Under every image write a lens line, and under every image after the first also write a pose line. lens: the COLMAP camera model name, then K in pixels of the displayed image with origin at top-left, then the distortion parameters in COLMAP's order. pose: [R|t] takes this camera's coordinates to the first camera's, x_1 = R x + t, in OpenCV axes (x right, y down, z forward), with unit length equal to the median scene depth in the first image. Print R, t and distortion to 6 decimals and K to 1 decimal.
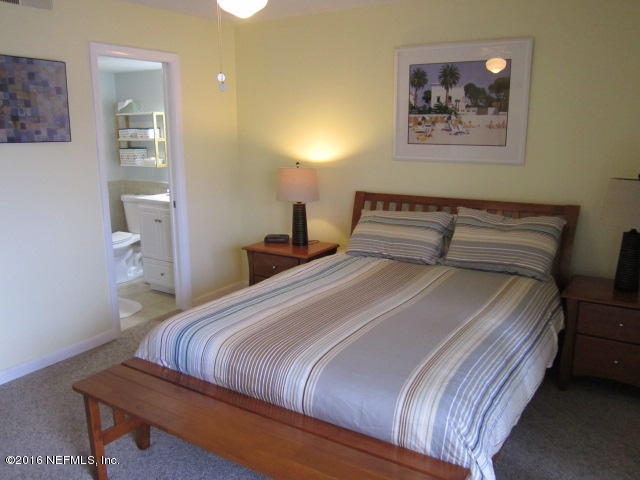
lens RADIAL K [[523.2, 0, 319.8], [0, 523.2, 243.6], [0, 0, 1]] dist [-0.070031, 0.045111]
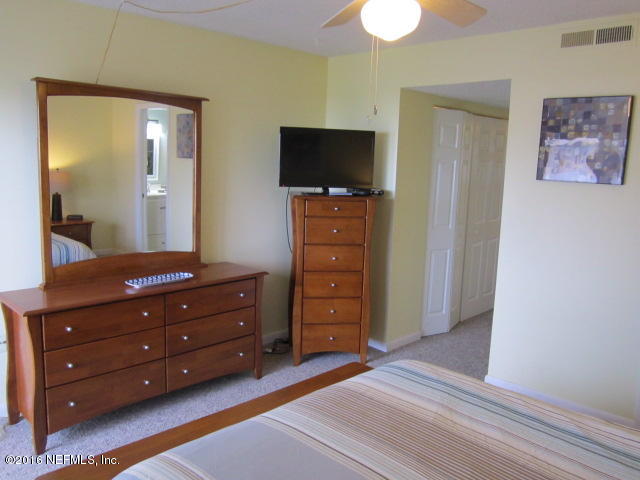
lens RADIAL K [[523.2, 0, 320.3], [0, 523.2, 240.3], [0, 0, 1]] dist [-0.070031, 0.045111]
pose [[-0.211388, 0.141650, -0.967083, 0.580418], [-0.243817, 0.950521, 0.192519, -0.186707], [0.946503, 0.276488, -0.166391, 0.841034]]
